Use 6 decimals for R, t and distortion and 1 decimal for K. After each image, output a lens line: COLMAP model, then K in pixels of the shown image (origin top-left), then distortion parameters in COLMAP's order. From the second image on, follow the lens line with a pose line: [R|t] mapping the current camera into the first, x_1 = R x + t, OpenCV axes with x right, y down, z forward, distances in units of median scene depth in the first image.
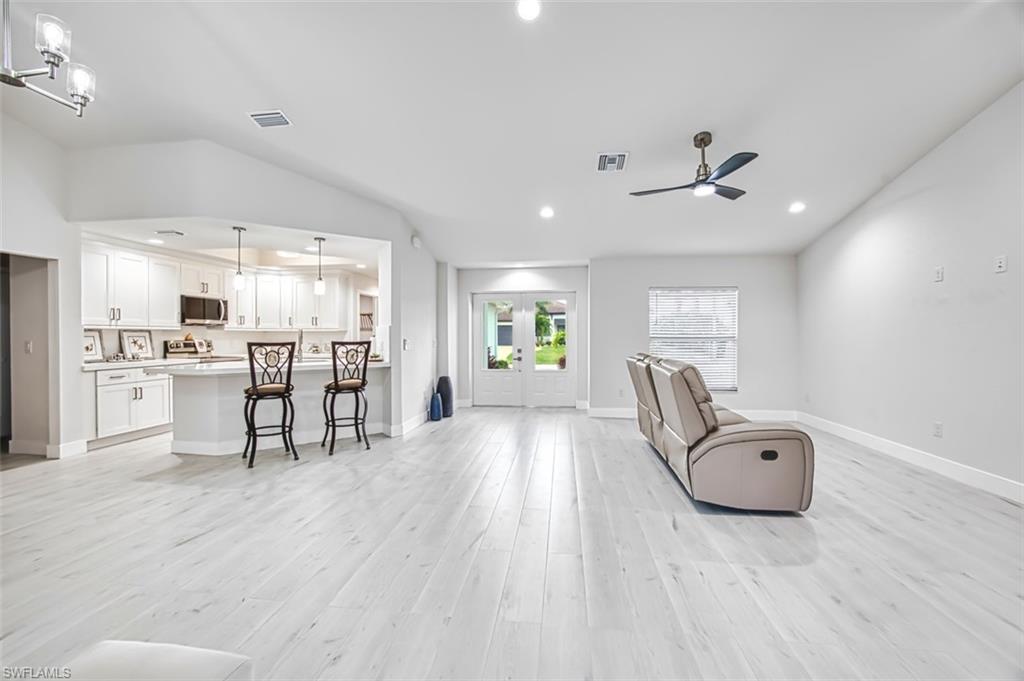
lens RADIAL K [[409.6, 0, 508.5], [0, 409.6, 339.6], [0, 0, 1]] dist [-0.023176, 0.000419]
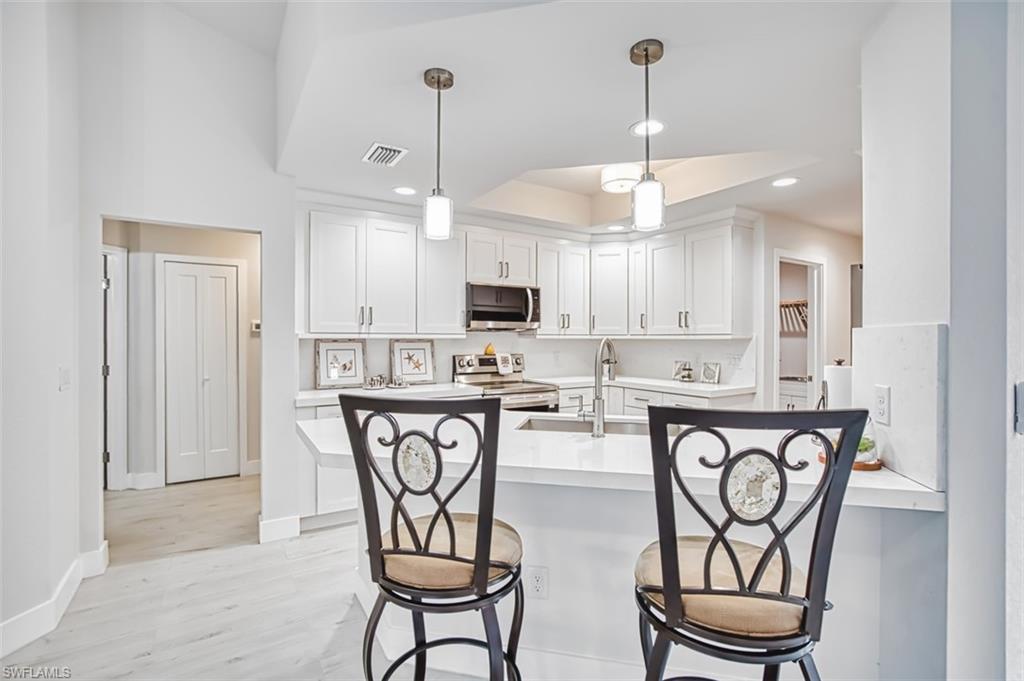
lens RADIAL K [[461.2, 0, 505.2], [0, 461.2, 341.5], [0, 0, 1]] dist [-0.019306, 0.000189]
pose [[0.636716, 0.006054, -0.771074, -0.244561], [-0.009946, 0.999950, -0.000362, -0.022013], [0.771034, 0.007899, 0.636745, 0.647484]]
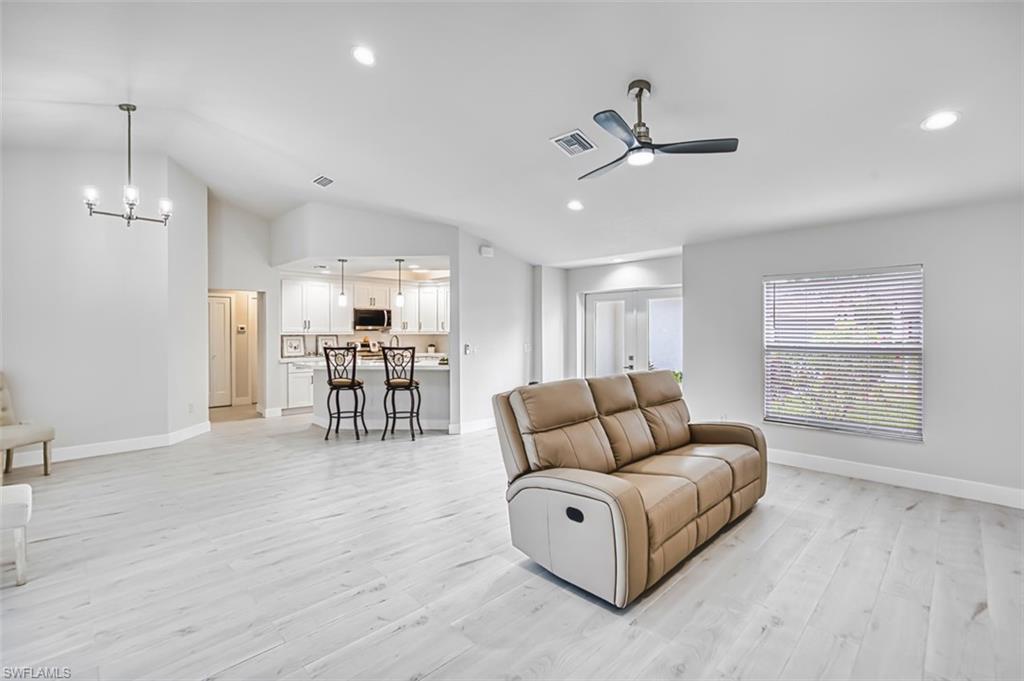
lens RADIAL K [[454.0, 0, 505.7], [0, 454.0, 335.7], [0, 0, 1]] dist [-0.009641, 0.000537]
pose [[0.790422, 0.005301, -0.612539, 0.557182], [-0.006653, 0.999978, 0.000068, -0.025539], [0.612526, 0.004021, 0.790440, 0.128335]]
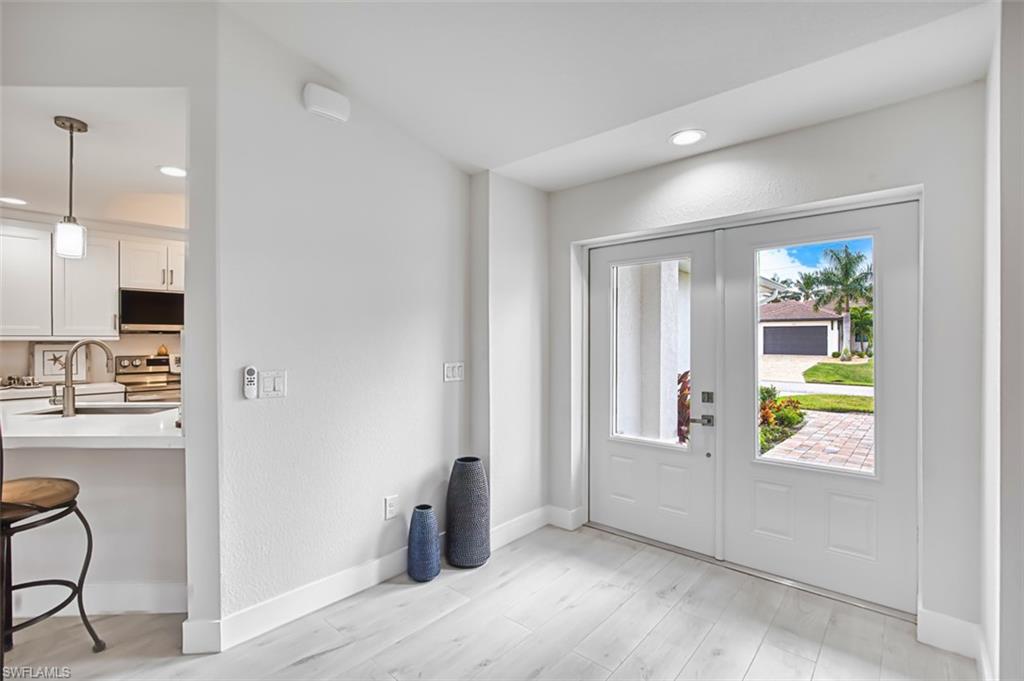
lens RADIAL K [[461.2, 0, 505.2], [0, 461.2, 341.5], [0, 0, 1]] dist [-0.019306, 0.000189]
pose [[0.825627, 0.000247, -0.564216, 0.147655], [-0.005844, 0.999950, -0.008113, -0.022364], [0.564185, 0.009996, 0.825588, 0.809584]]
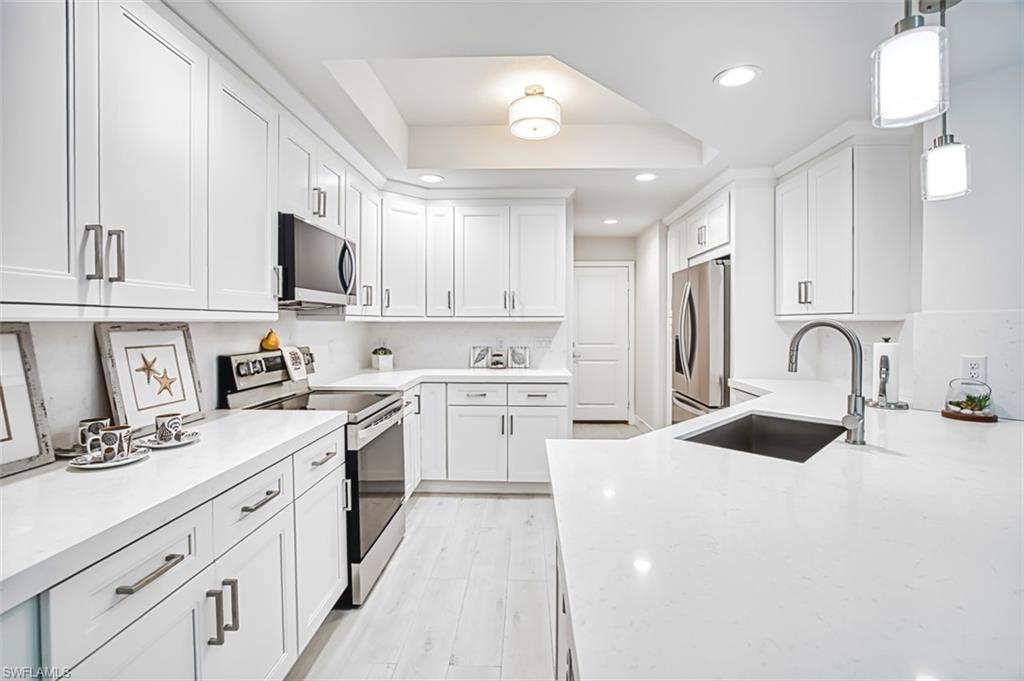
lens RADIAL K [[461.6, 0, 516.2], [0, 461.6, 328.3], [0, 0, 1]] dist [-0.024816, 0.000051]
pose [[0.994768, -0.001635, 0.102146, -0.724058], [0.001234, 0.999991, 0.003997, -0.021768], [-0.102151, -0.003850, 0.994761, 0.676513]]
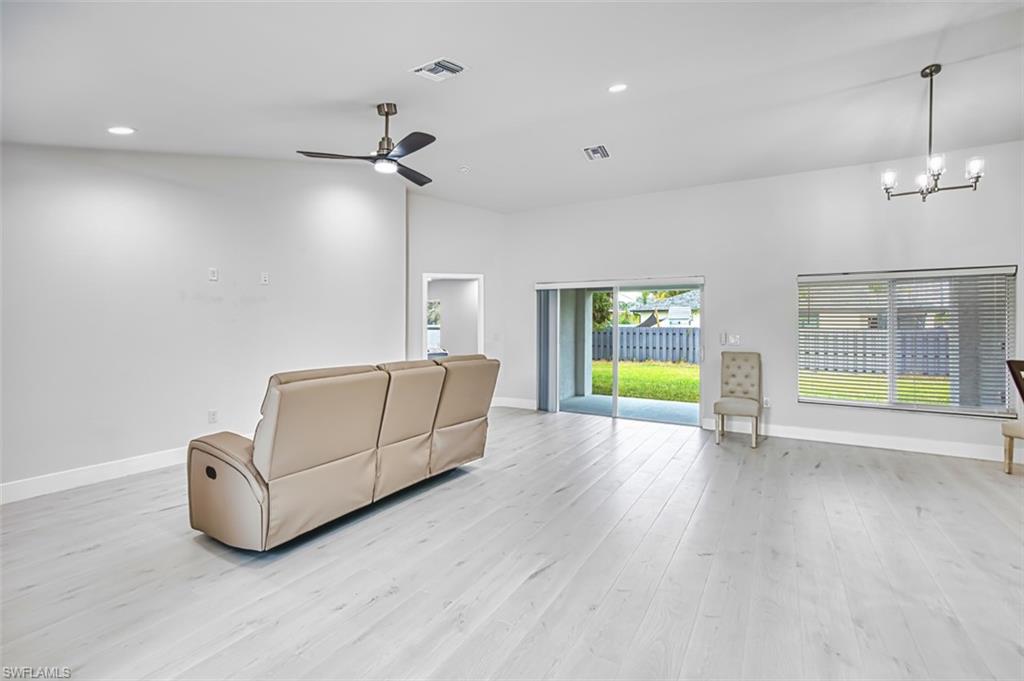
lens RADIAL K [[461.2, 0, 512.0], [0, 461.2, 322.5], [0, 0, 1]] dist [0.016248, 0.000532]
pose [[-0.927018, -0.001135, 0.375016, -0.101849], [0.001410, 0.999978, 0.006513, -0.025139], [-0.375015, 0.006567, -0.926996, 1.278228]]
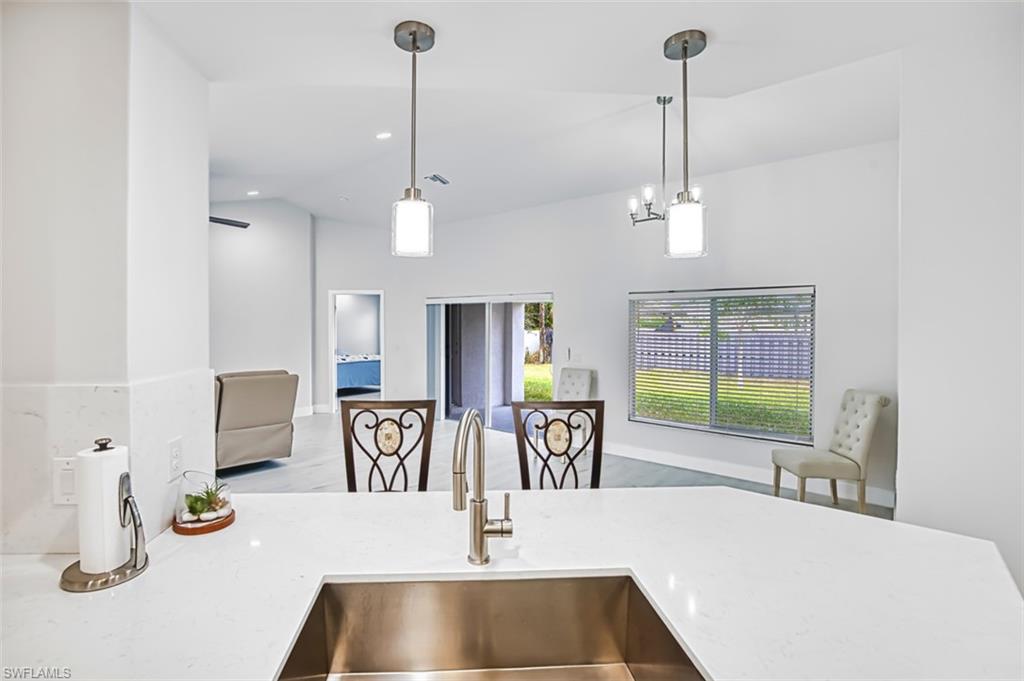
lens RADIAL K [[474.6, 0, 466.1], [0, 474.6, 334.7], [0, 0, 1]] dist [-0.023051, -0.000109]
pose [[-0.824084, -0.017462, 0.566198, -0.605527], [0.003333, 0.999358, 0.035671, -0.069463], [-0.566457, 0.031283, -0.823497, 1.140888]]
